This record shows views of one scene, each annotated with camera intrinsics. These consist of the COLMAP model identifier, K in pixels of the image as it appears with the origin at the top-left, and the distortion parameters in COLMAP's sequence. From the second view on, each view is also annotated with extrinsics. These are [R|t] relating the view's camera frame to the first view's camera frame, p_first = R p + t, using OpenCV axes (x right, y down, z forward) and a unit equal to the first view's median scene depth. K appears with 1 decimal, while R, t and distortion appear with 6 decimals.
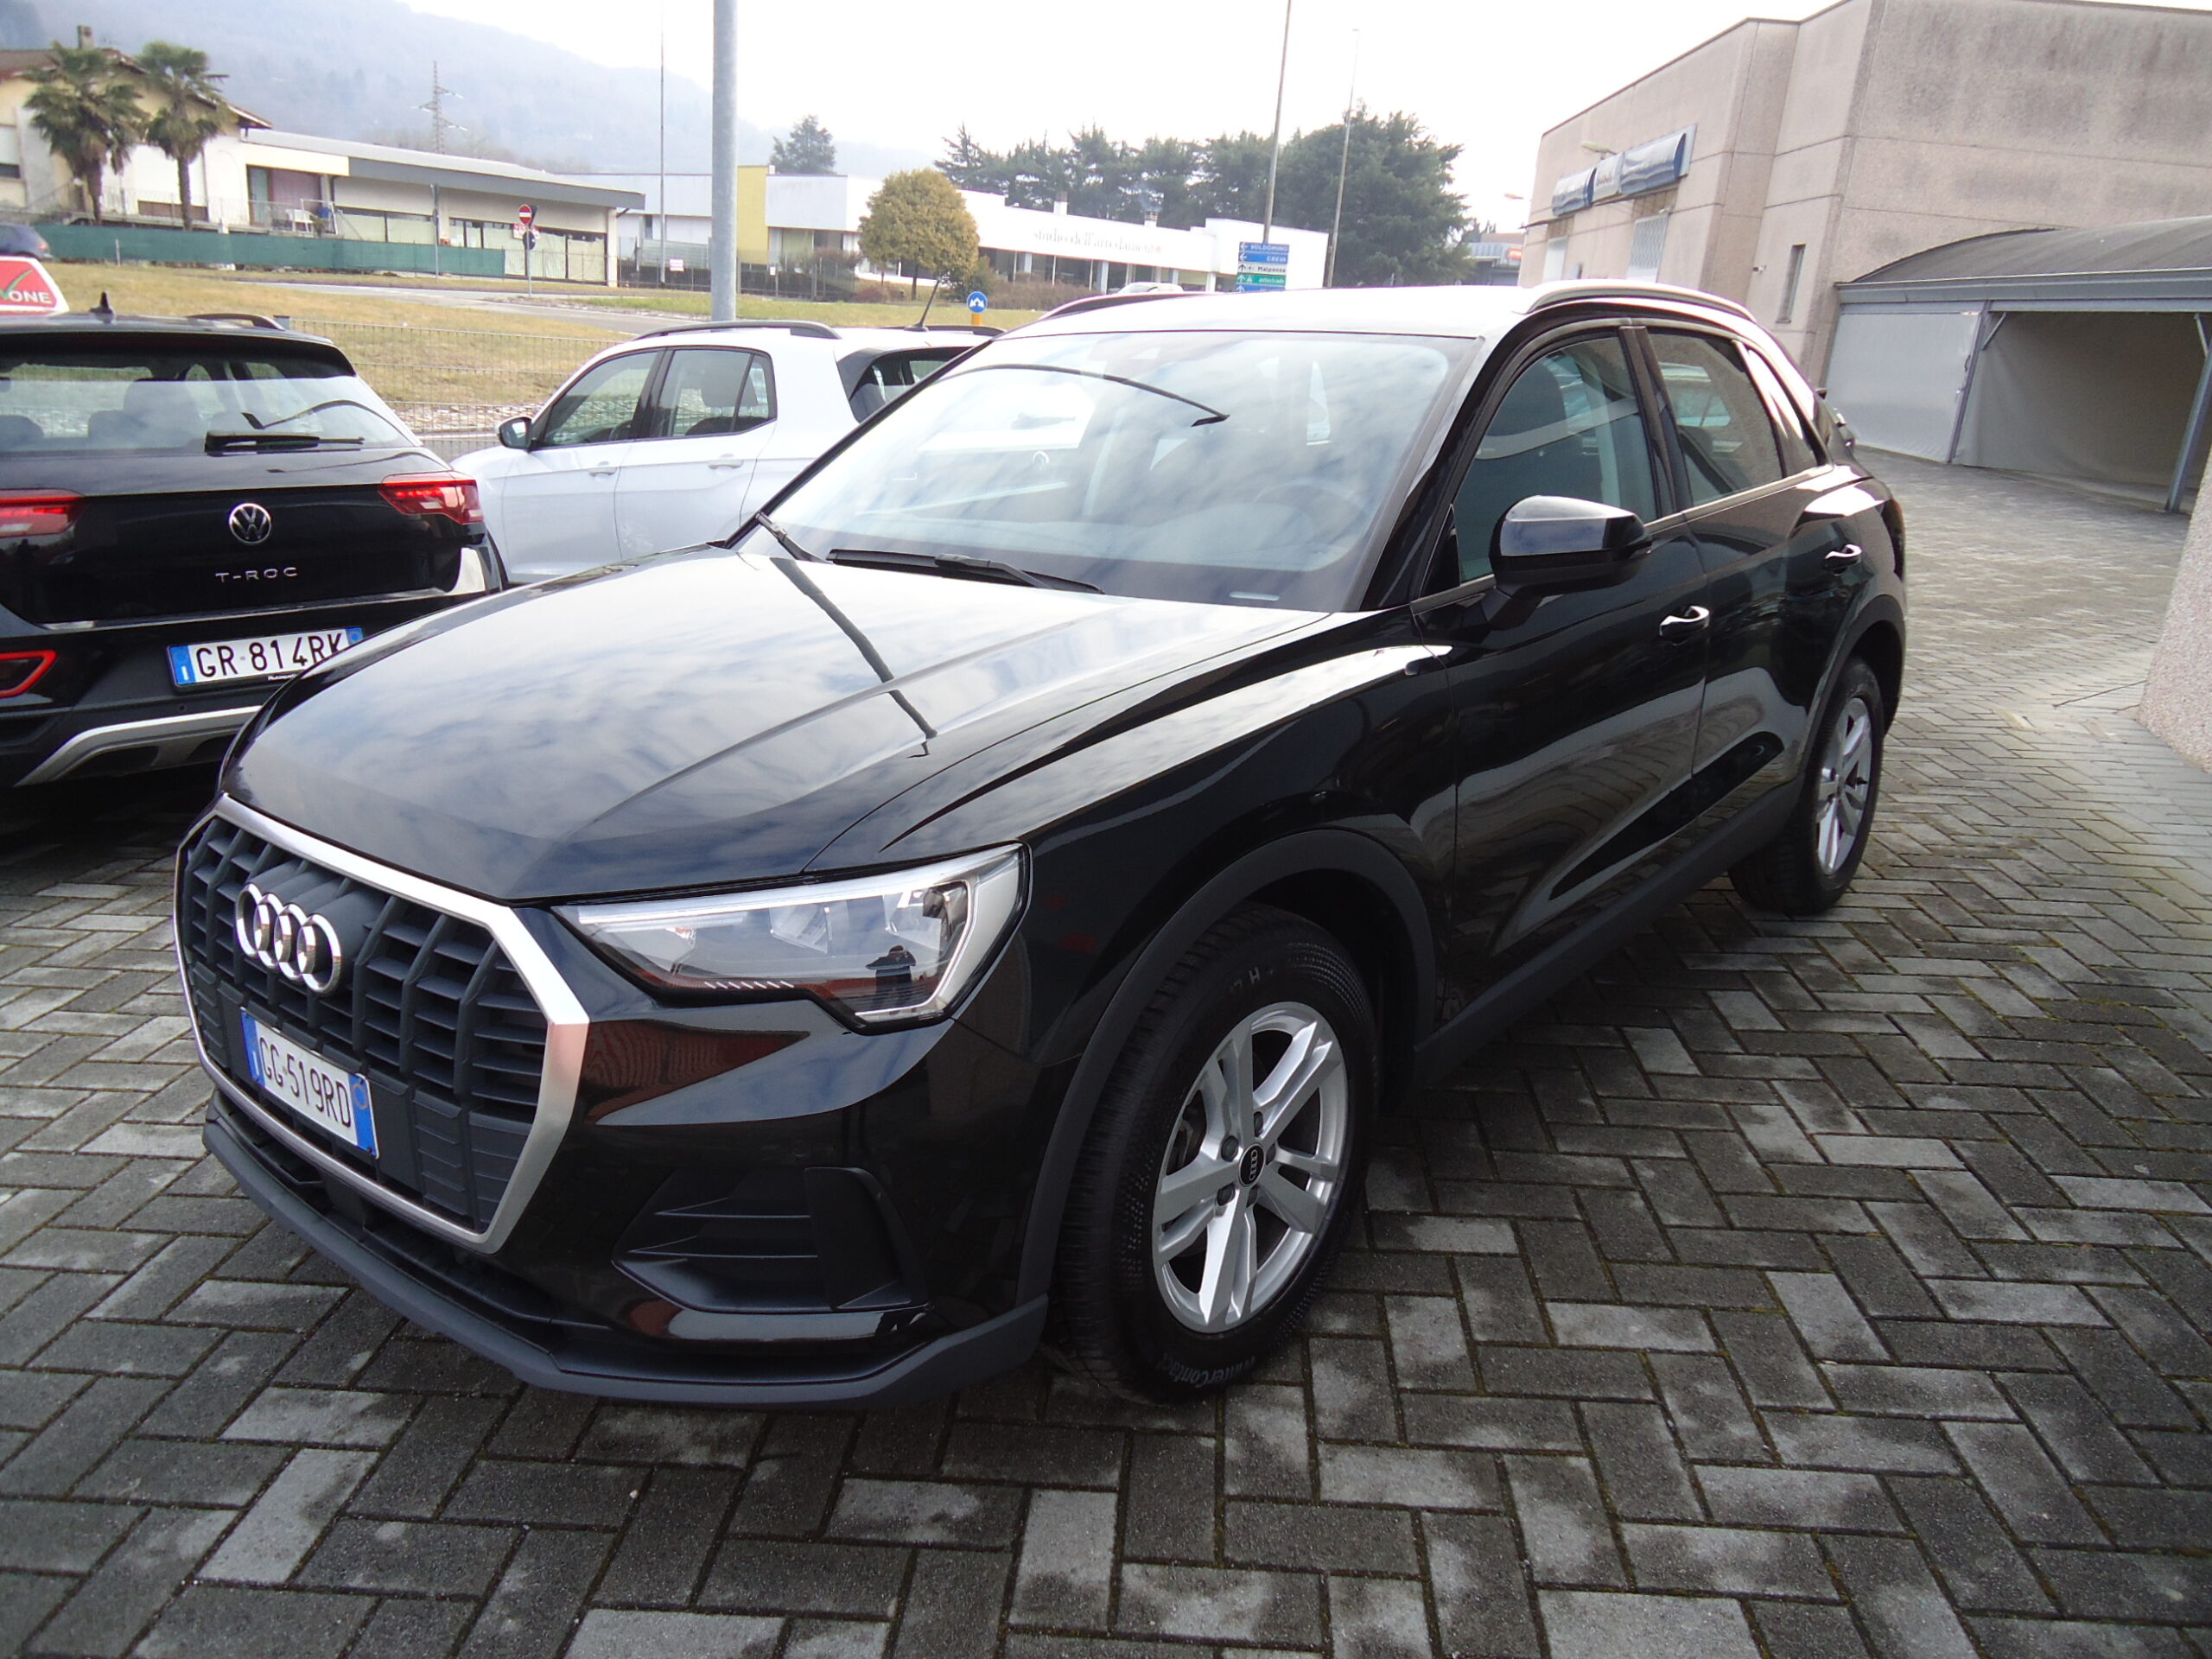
lens RADIAL K [[1621.9, 0, 1106.0], [0, 1621.9, 829.5], [0, 0, 1]] dist [-0.033972, 0.024621]
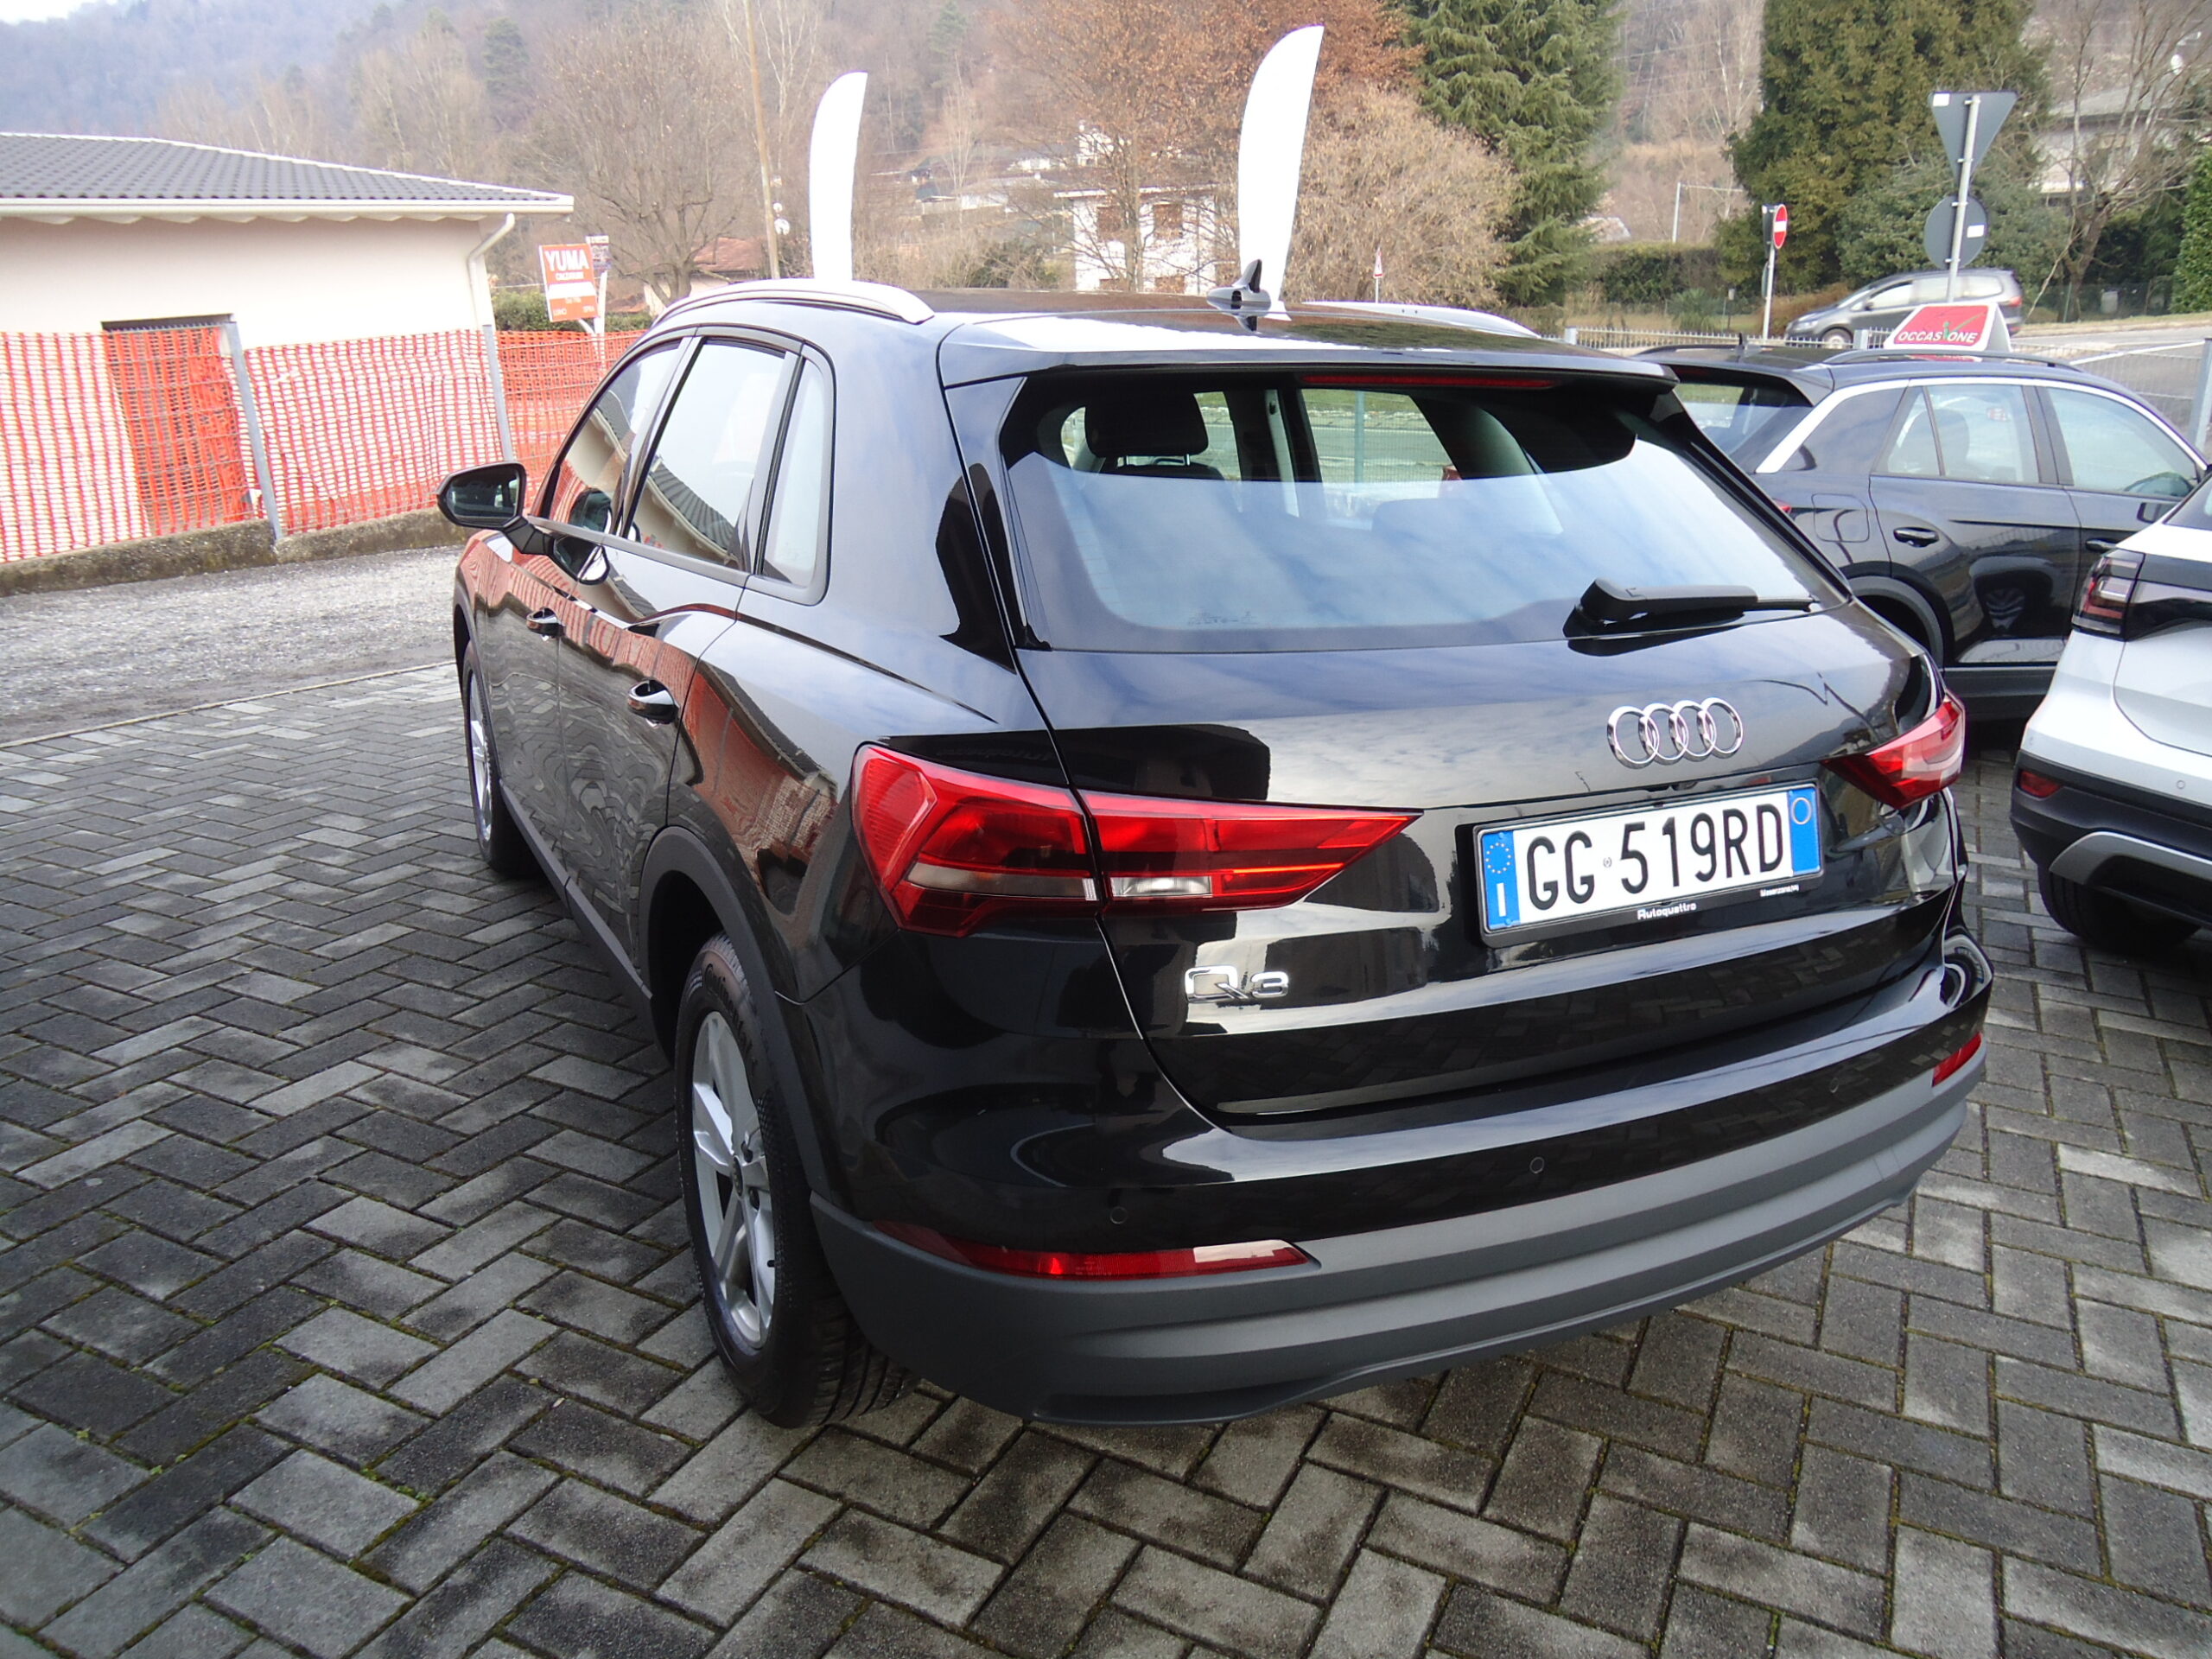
lens RADIAL K [[1621.9, 0, 1106.0], [0, 1621.9, 829.5], [0, 0, 1]] dist [-0.033972, 0.024621]
pose [[-0.386744, 0.239863, -0.890446, 1.205248], [-0.291858, 0.884112, 0.364918, -0.505080], [0.874785, 0.401013, -0.271919, 1.690976]]
